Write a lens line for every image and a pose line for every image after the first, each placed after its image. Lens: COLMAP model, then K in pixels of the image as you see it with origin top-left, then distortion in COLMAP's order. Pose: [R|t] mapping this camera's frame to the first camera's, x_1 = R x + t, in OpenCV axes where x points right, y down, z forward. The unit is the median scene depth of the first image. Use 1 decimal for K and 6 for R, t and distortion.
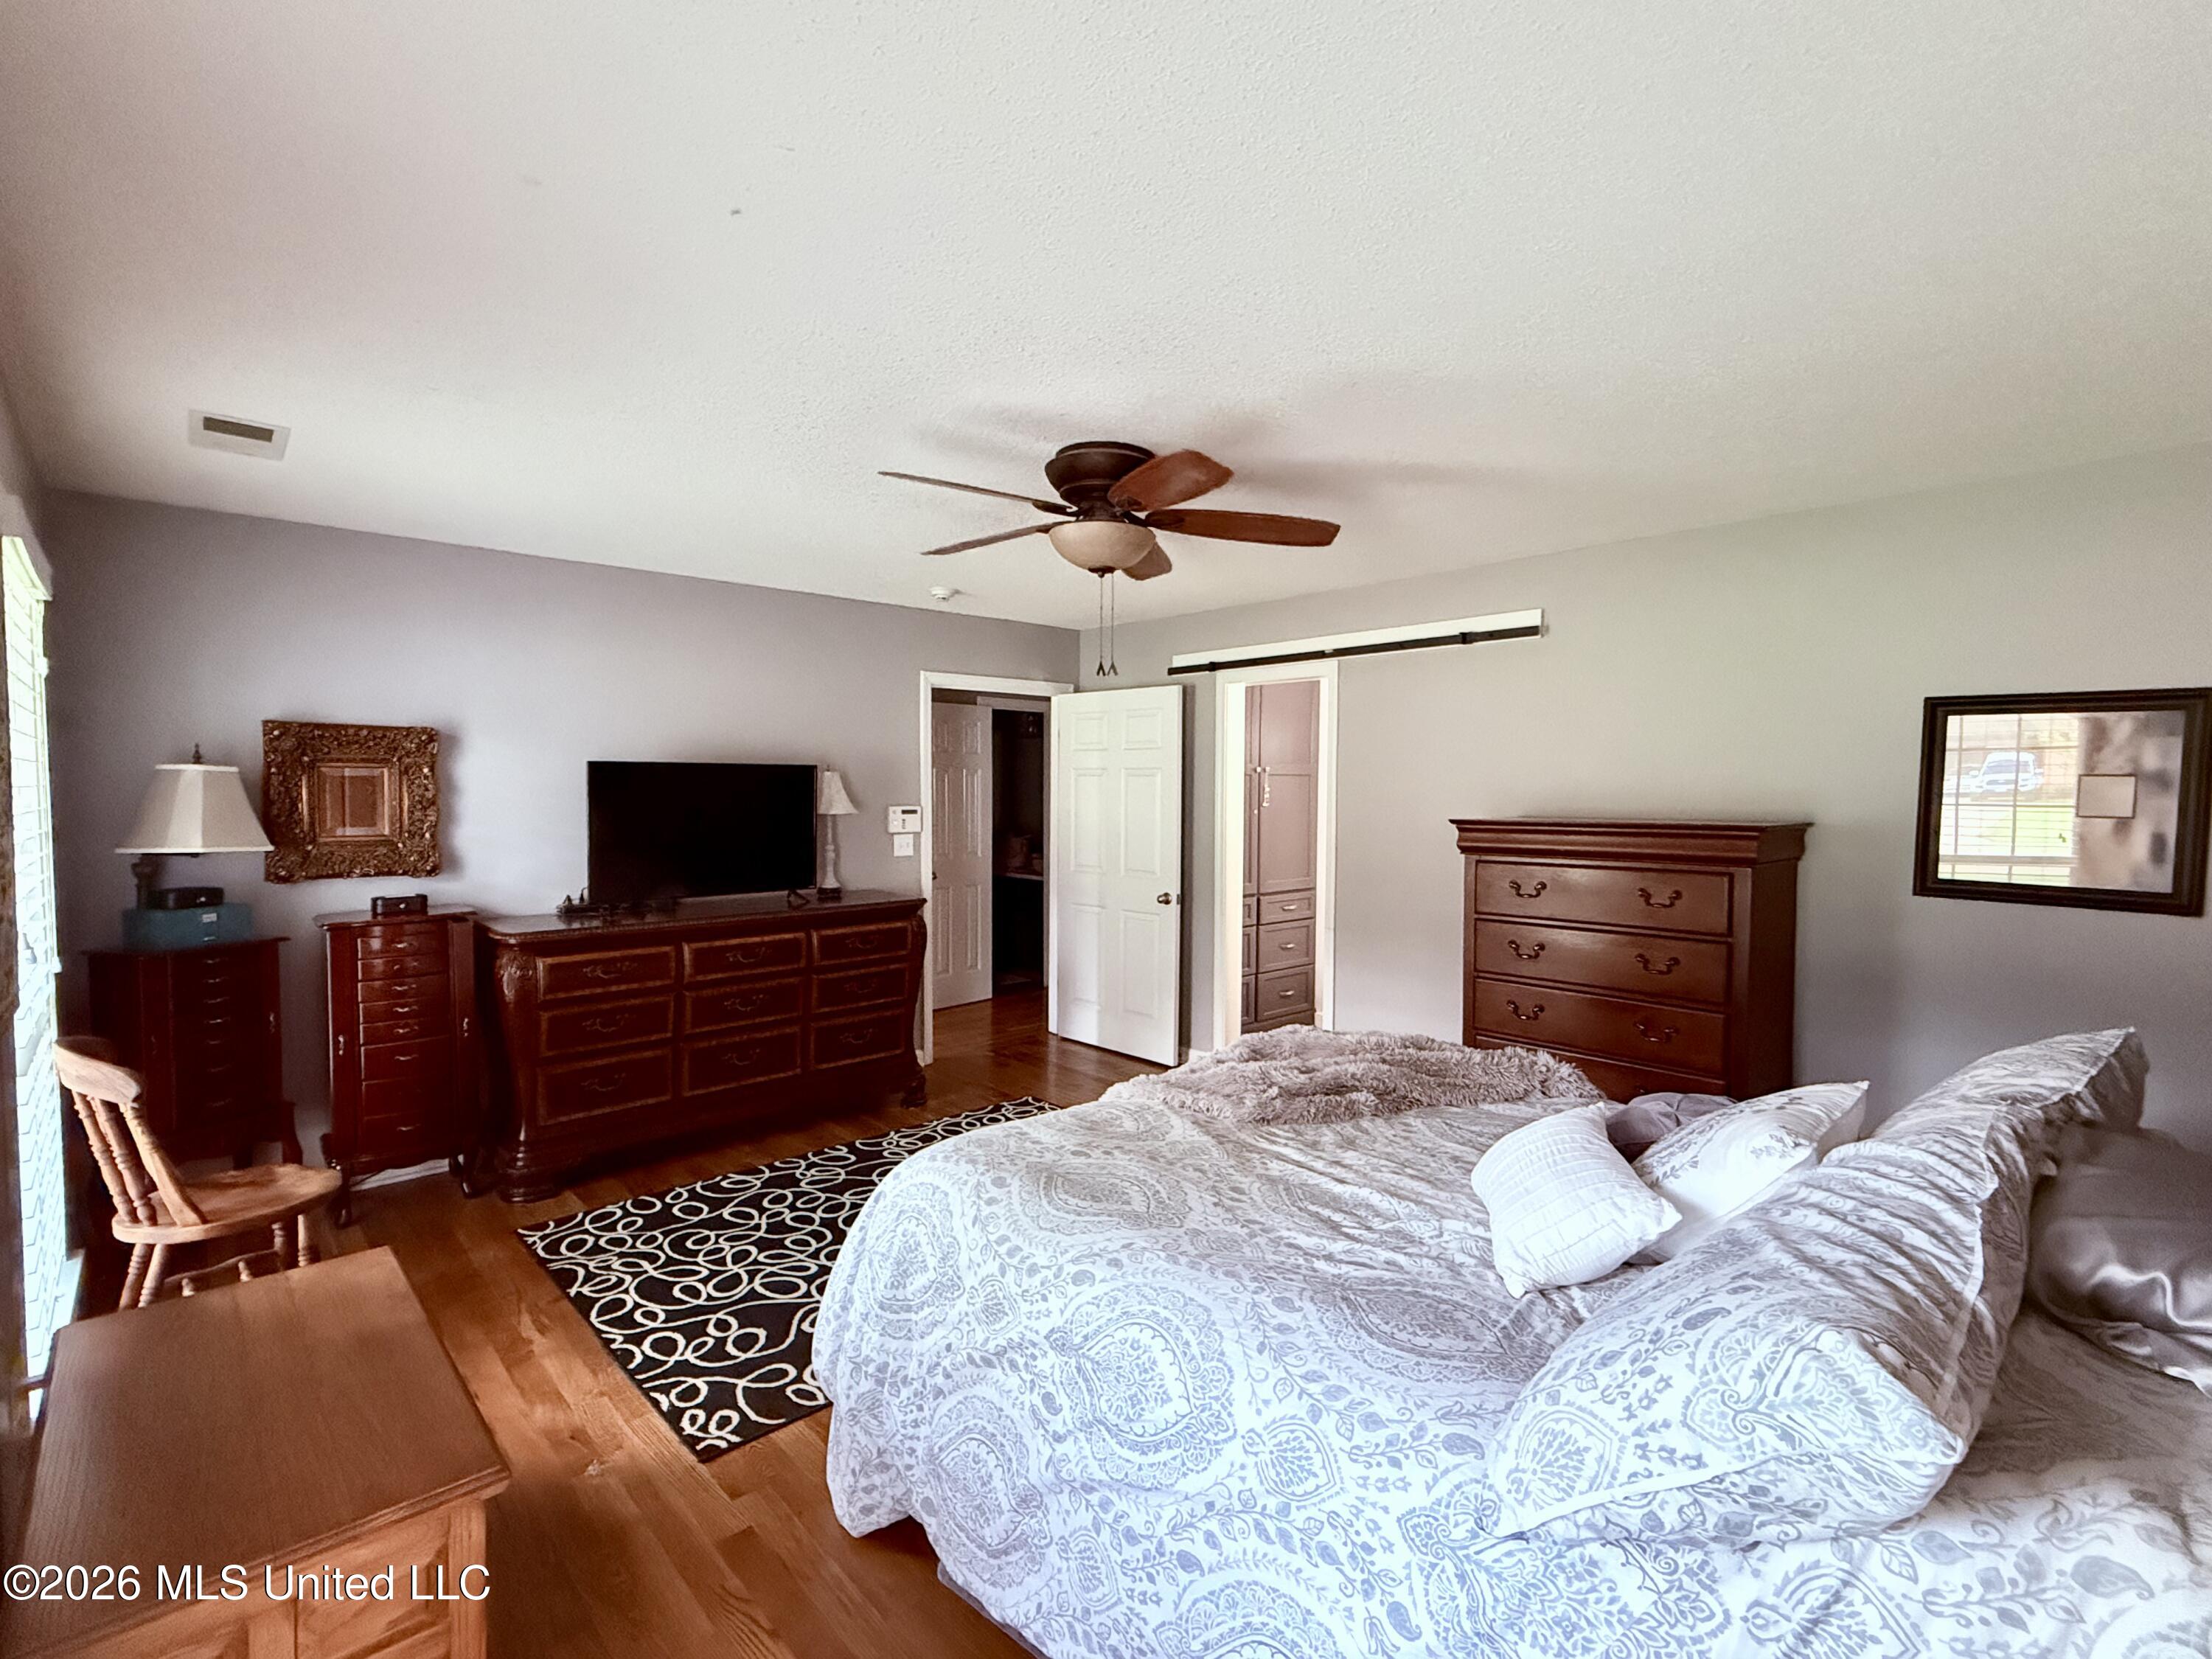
lens RADIAL K [[1018.4, 0, 1106.2], [0, 1018.4, 830.8], [0, 0, 1]] dist [-0.000051, 0.000004]
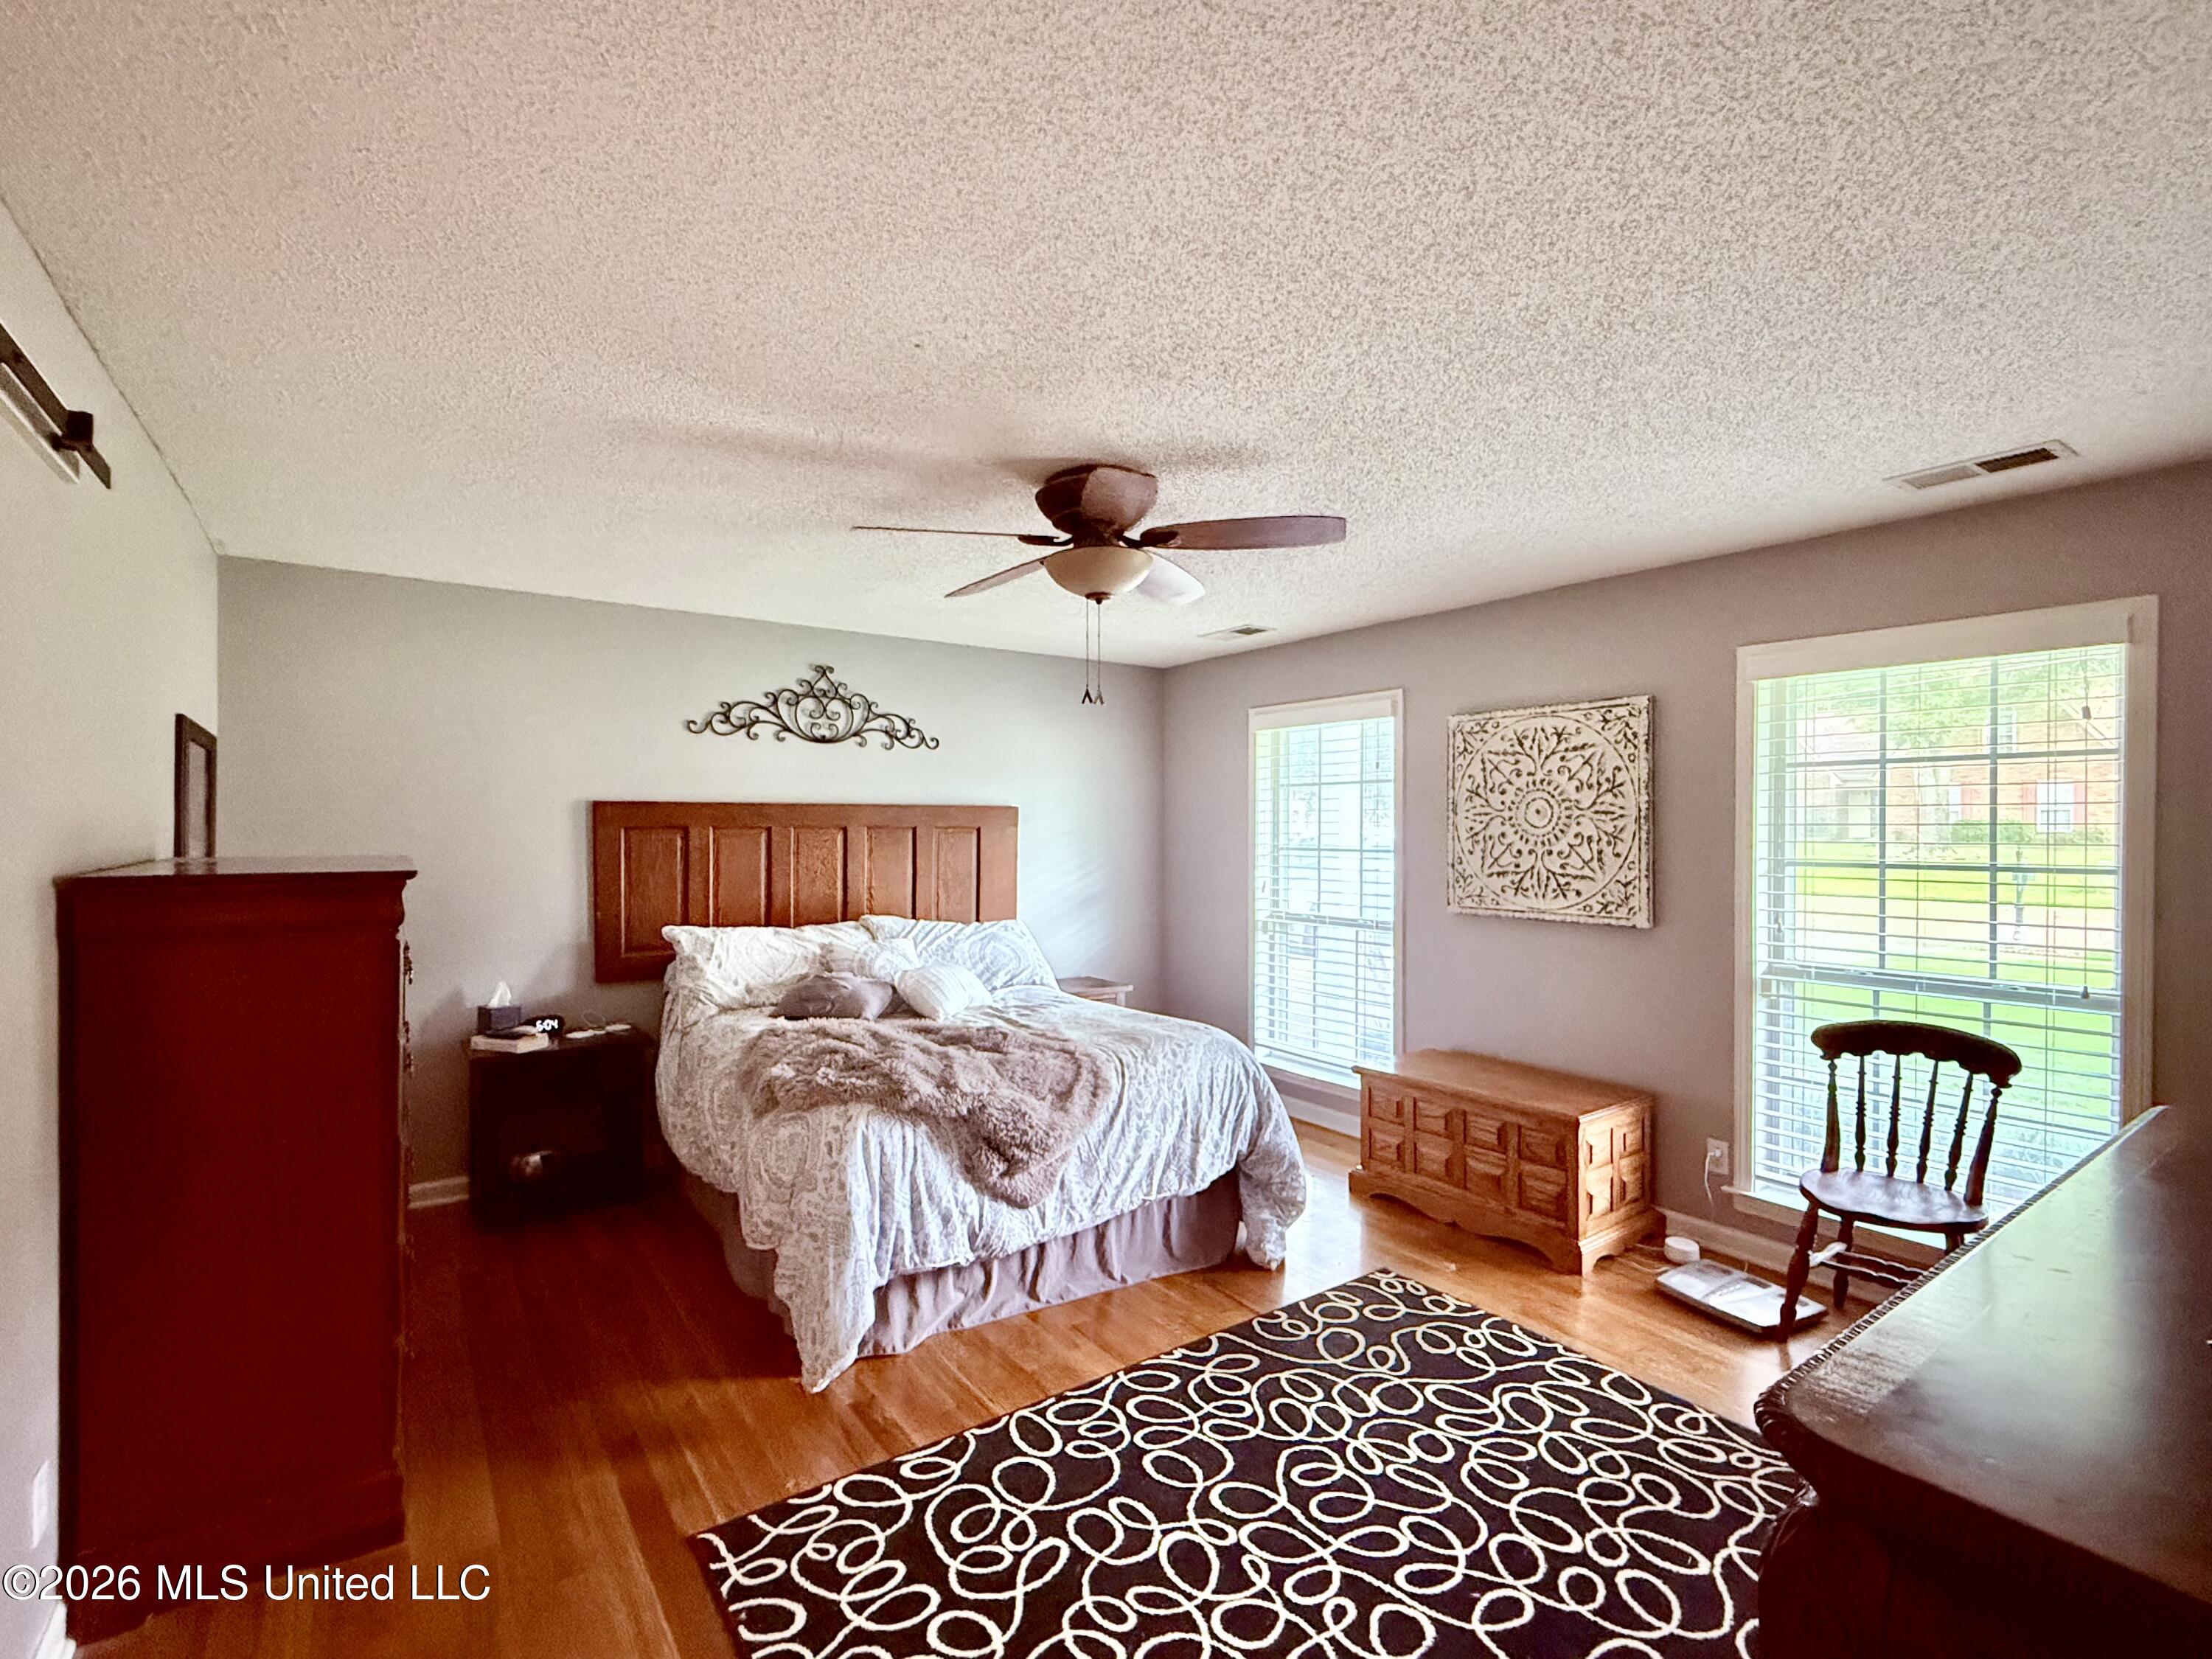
lens RADIAL K [[1018.4, 0, 1105.1], [0, 1018.4, 831.2], [0, 0, 1]] dist [-0.000051, 0.000004]
pose [[-0.991964, -0.001472, 0.126513, -0.123960], [0.004062, 0.999046, 0.043471, -0.072466], [-0.126456, 0.043636, -0.991012, 1.801501]]
